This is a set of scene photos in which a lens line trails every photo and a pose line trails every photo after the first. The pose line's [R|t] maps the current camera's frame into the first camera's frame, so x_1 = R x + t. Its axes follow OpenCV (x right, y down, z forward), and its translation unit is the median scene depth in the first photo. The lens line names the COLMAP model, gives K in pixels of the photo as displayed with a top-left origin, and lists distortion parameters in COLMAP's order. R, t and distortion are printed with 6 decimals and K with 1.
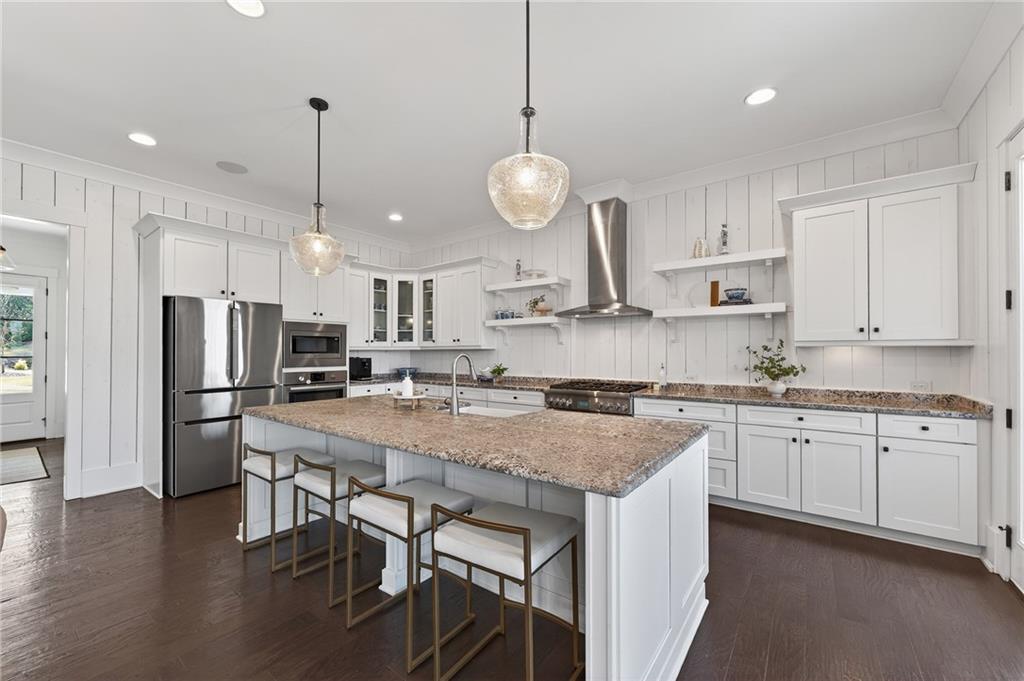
lens RADIAL K [[401.6, 0, 511.1], [0, 401.6, 347.9], [0, 0, 1]] dist [-0.000762, -0.000188]
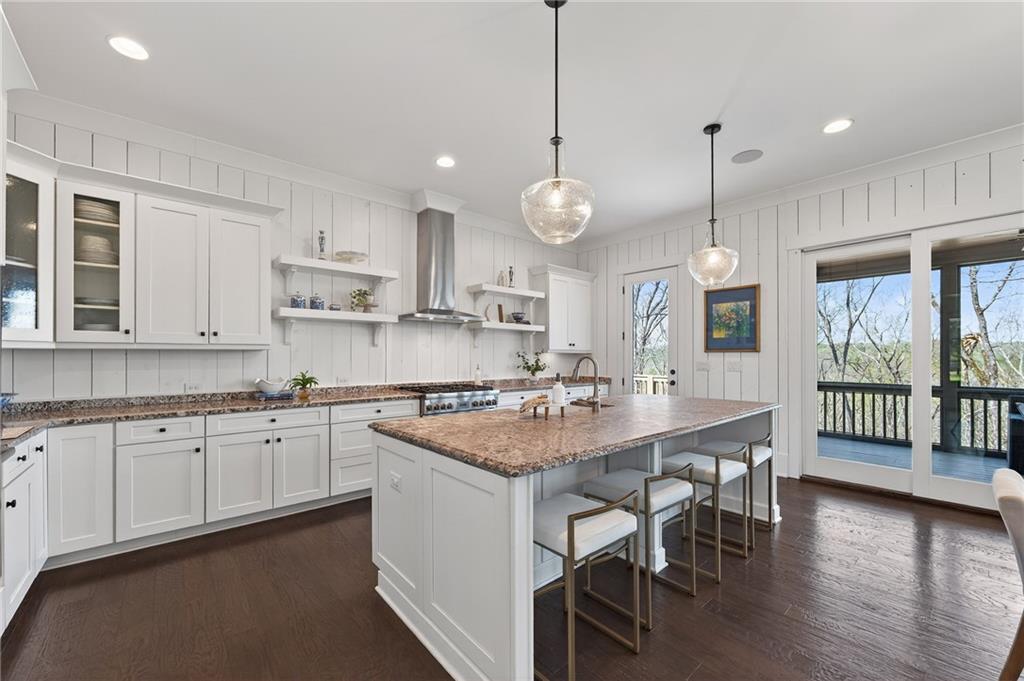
lens RADIAL K [[413.6, 0, 526.4], [0, 413.6, 356.6], [0, 0, 1]] dist [0.001483, 0.000216]
pose [[0.207319, 0.001241, 0.978273, -0.656430], [-0.013442, 0.999908, 0.001580, 0.007165], [-0.978181, -0.013477, 0.207317, 0.470996]]
